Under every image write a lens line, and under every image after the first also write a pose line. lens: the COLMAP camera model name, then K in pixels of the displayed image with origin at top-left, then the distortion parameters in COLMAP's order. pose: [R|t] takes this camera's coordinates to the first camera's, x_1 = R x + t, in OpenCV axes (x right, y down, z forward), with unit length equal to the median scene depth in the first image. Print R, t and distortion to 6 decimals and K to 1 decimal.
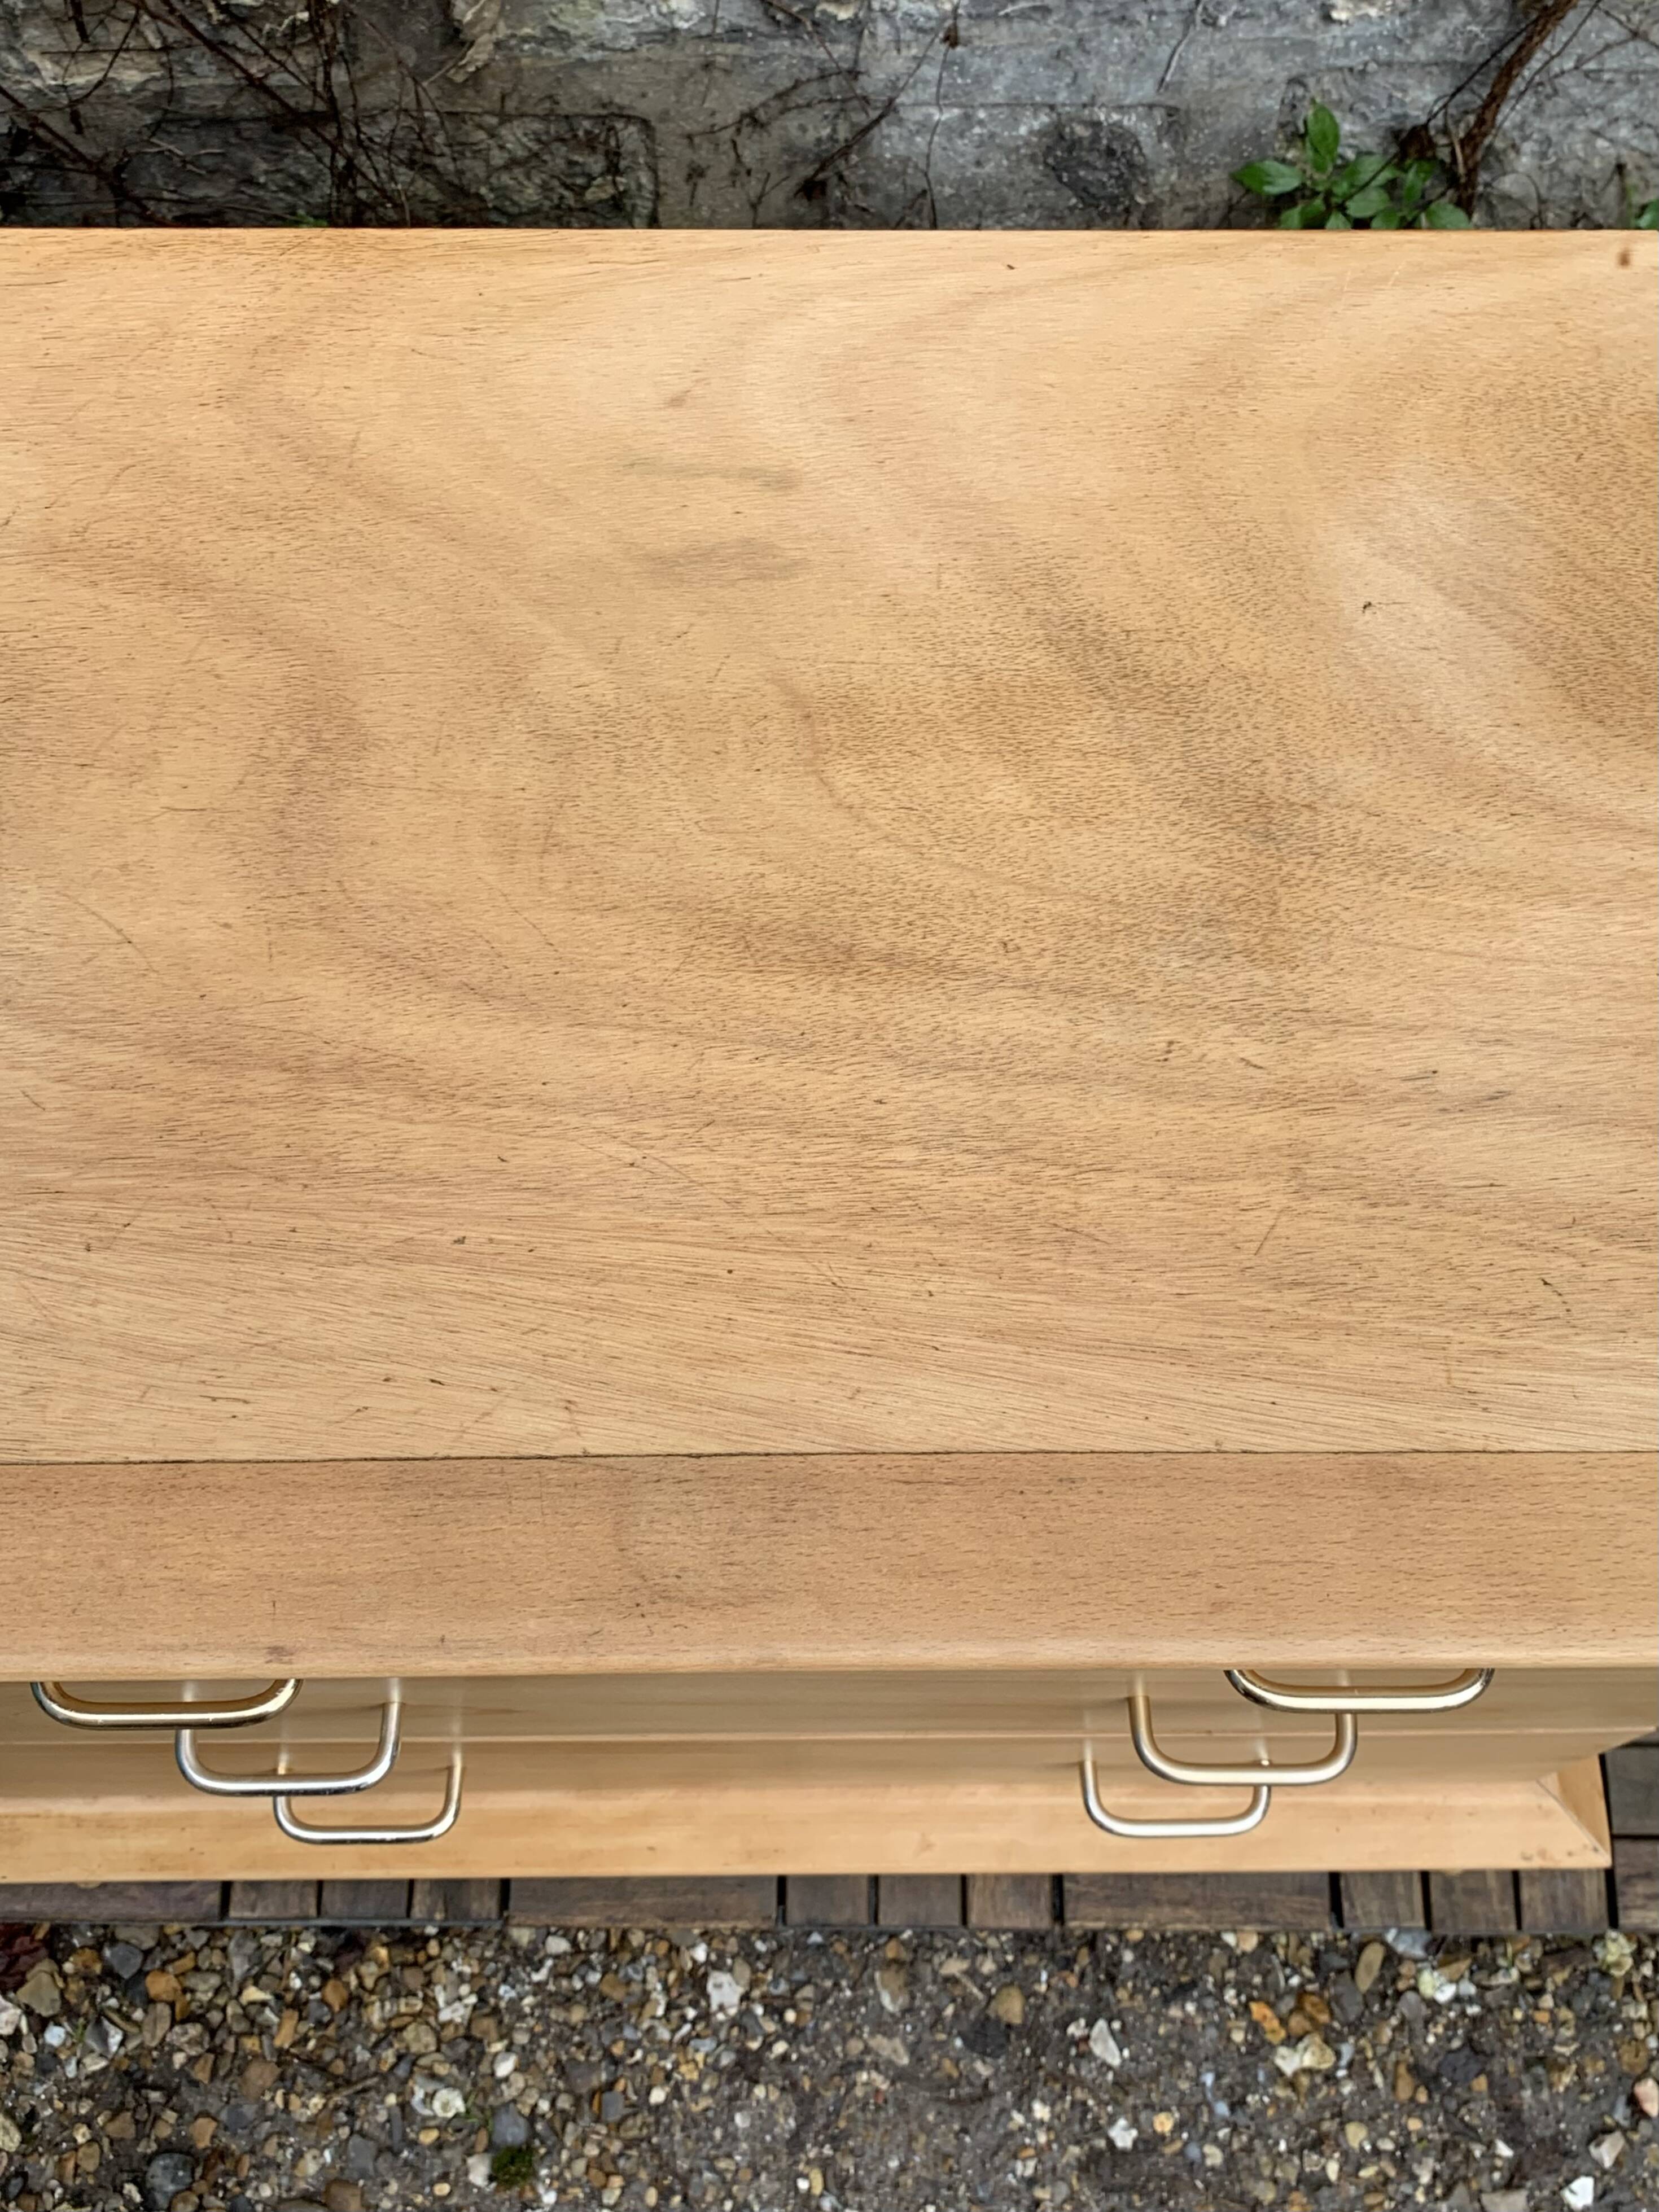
lens RADIAL K [[2410.7, 0, 820.2], [0, 2410.7, 1107.9], [0, 0, 1]] dist [0.090060, -0.184414]
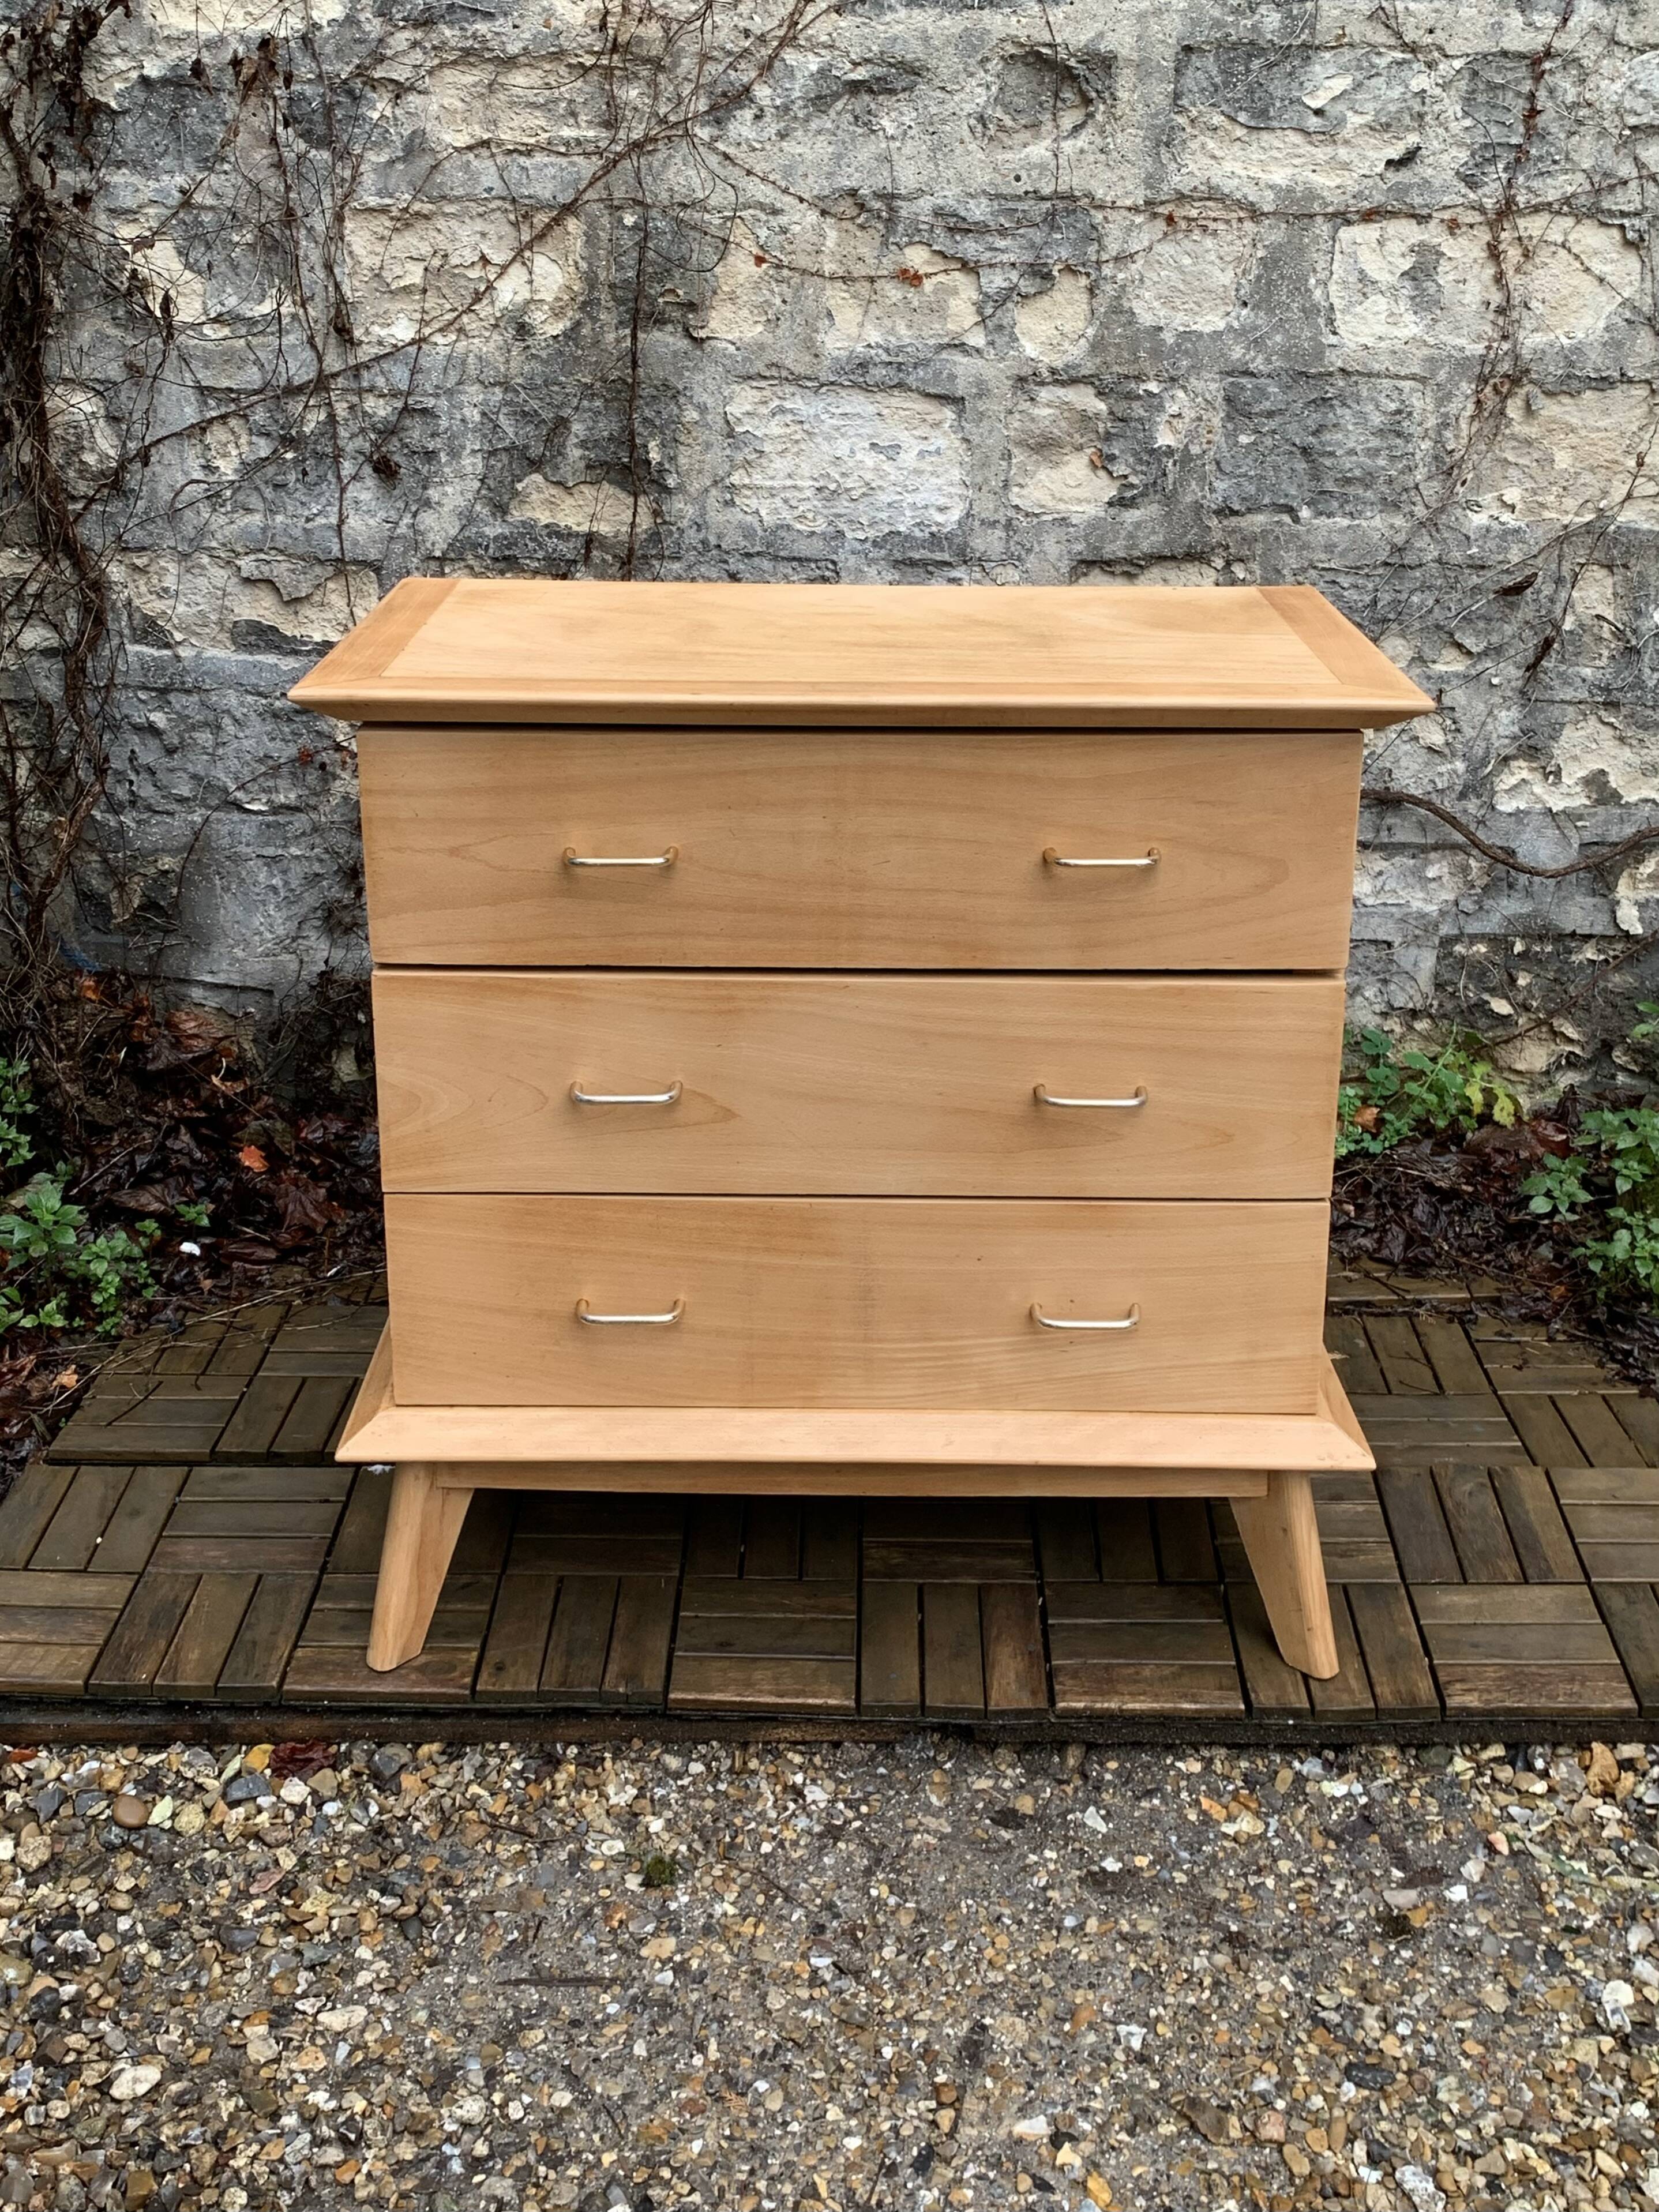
lens RADIAL K [[2397.9, 0, 839.9], [0, 2397.9, 901.4], [0, 0, 1]] dist [0.047094, -0.072606]
pose [[0.999870, -0.004044, -0.015585, -0.003020], [-0.009353, 0.642001, -0.766647, 1.104225], [0.013105, 0.766694, 0.641879, -0.266334]]
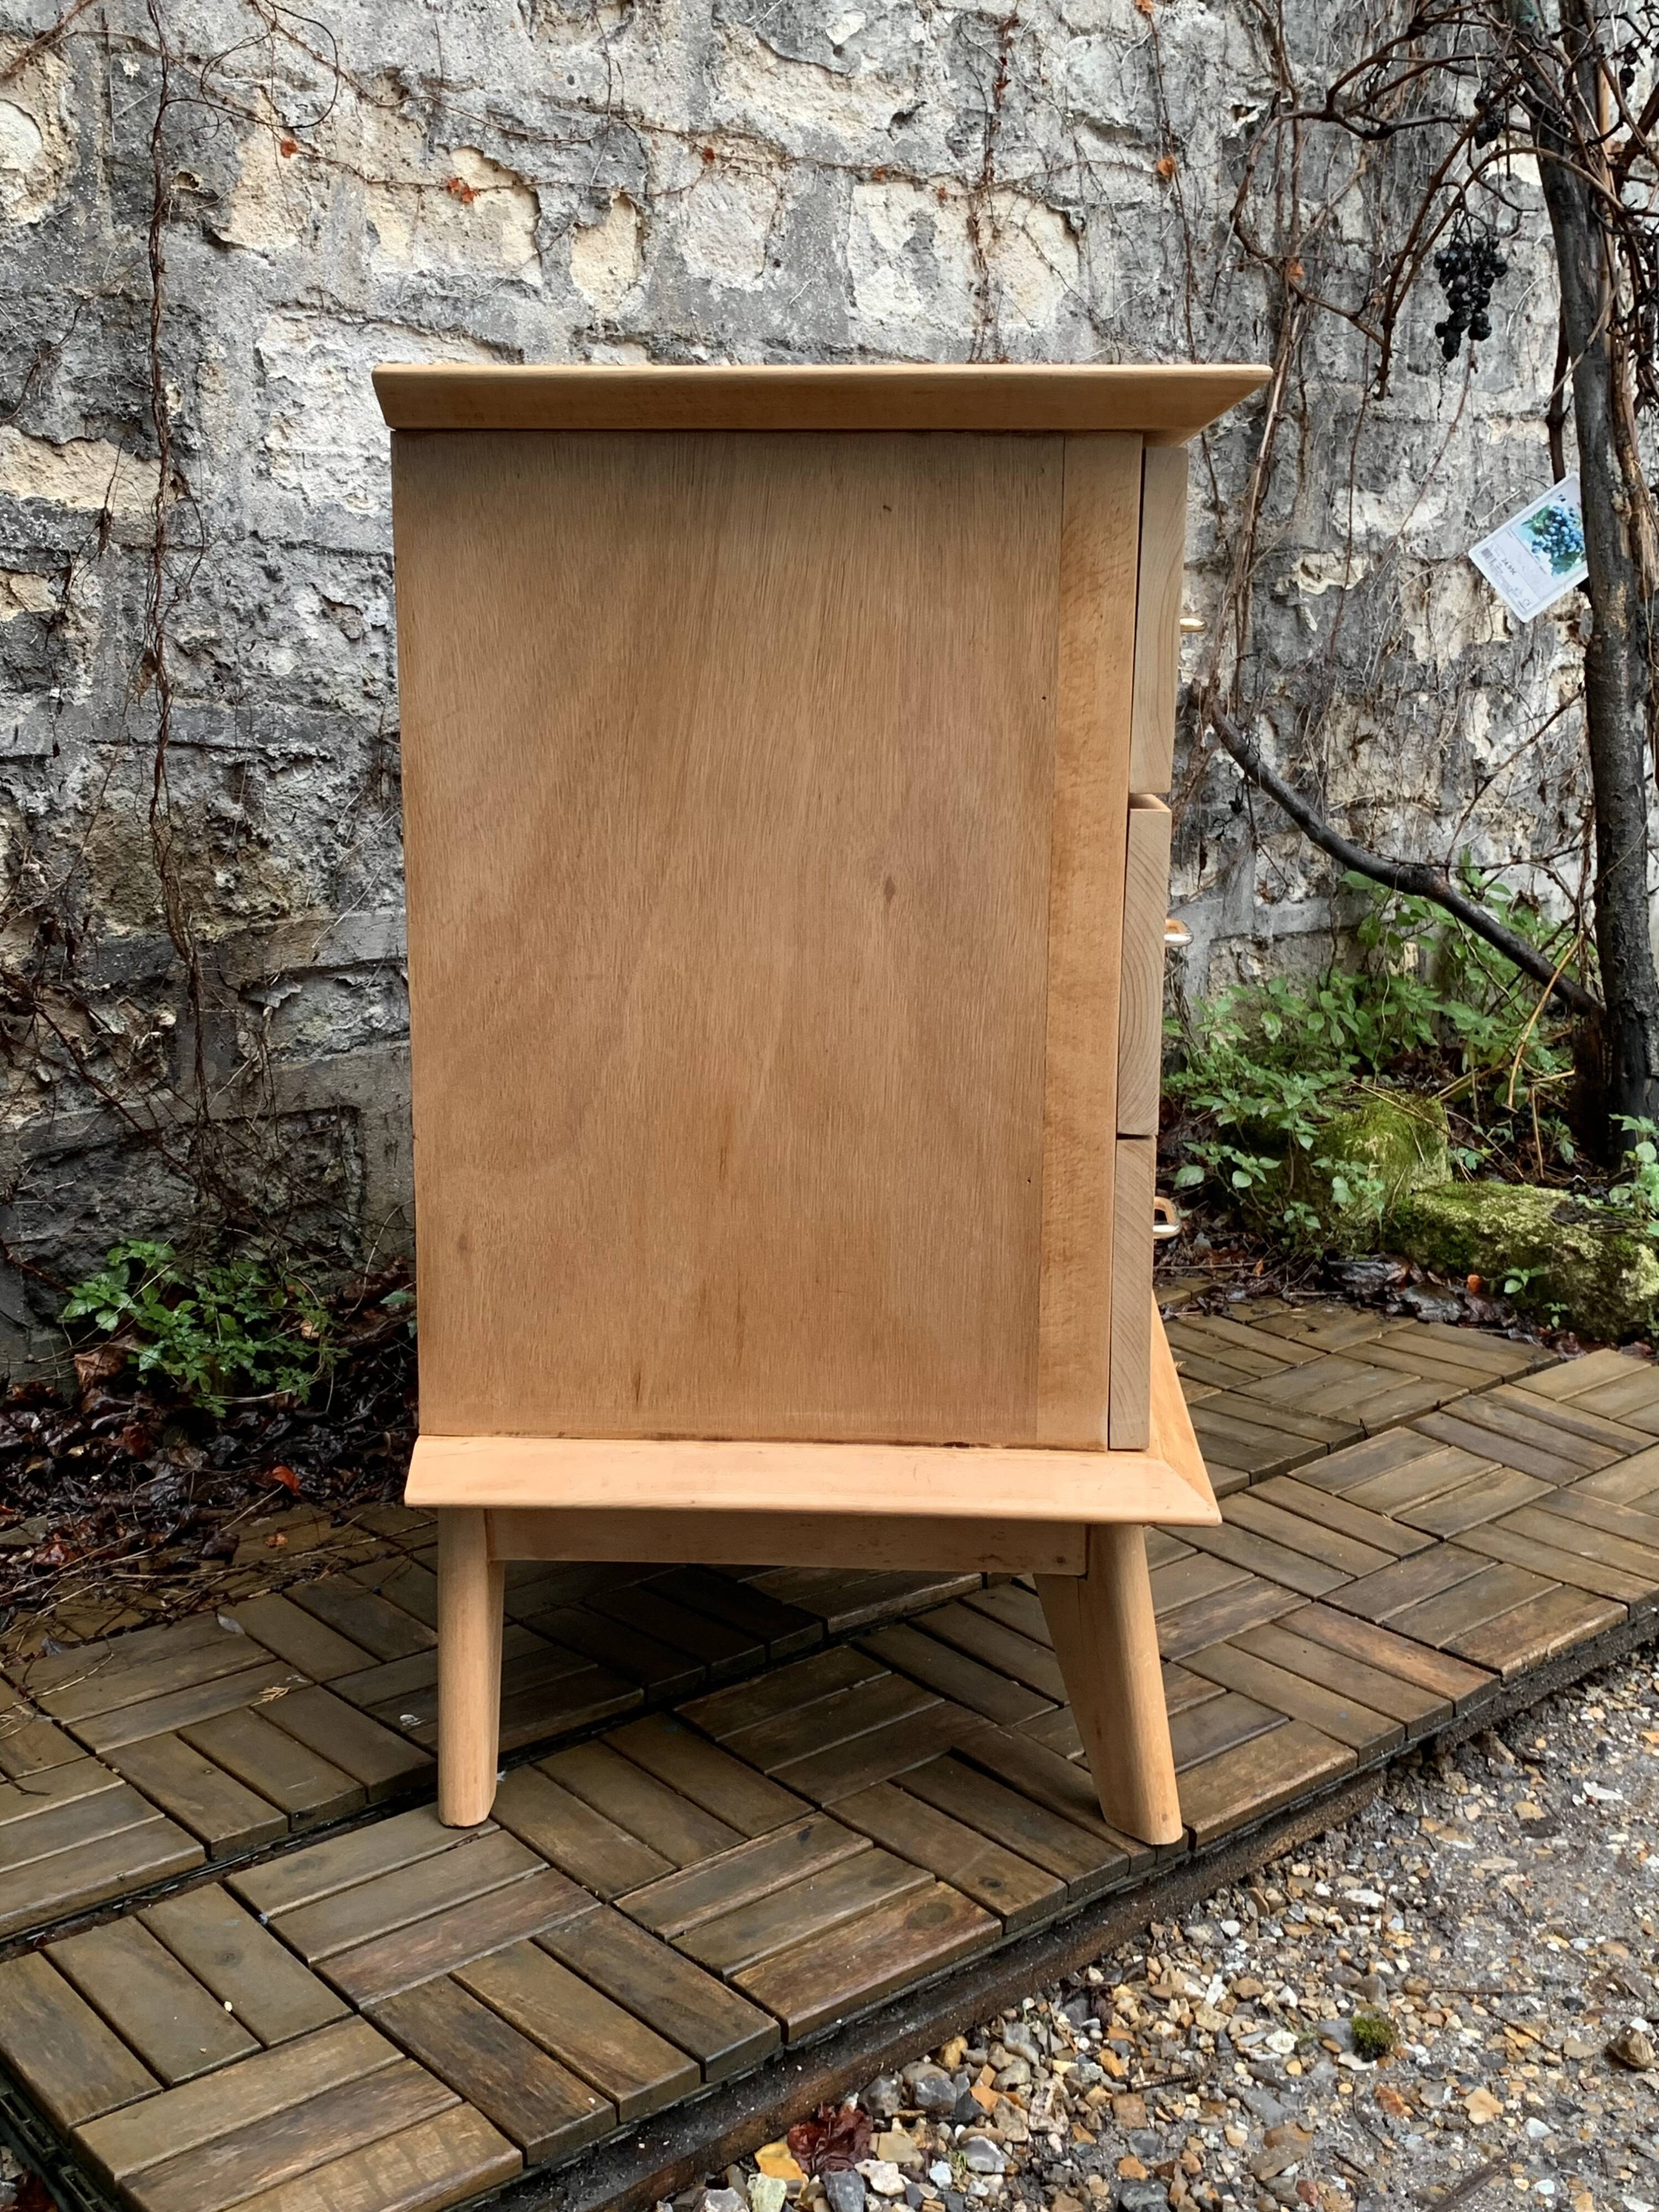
lens RADIAL K [[2319.9, 0, 796.2], [0, 2319.9, 1116.5], [0, 0, 1]] dist [0.093118, -0.228031]
pose [[0.765869, -0.153767, 0.624340, -0.822575], [0.598541, 0.525257, -0.604859, 0.665145], [-0.234931, 0.836936, 0.494314, 0.280091]]
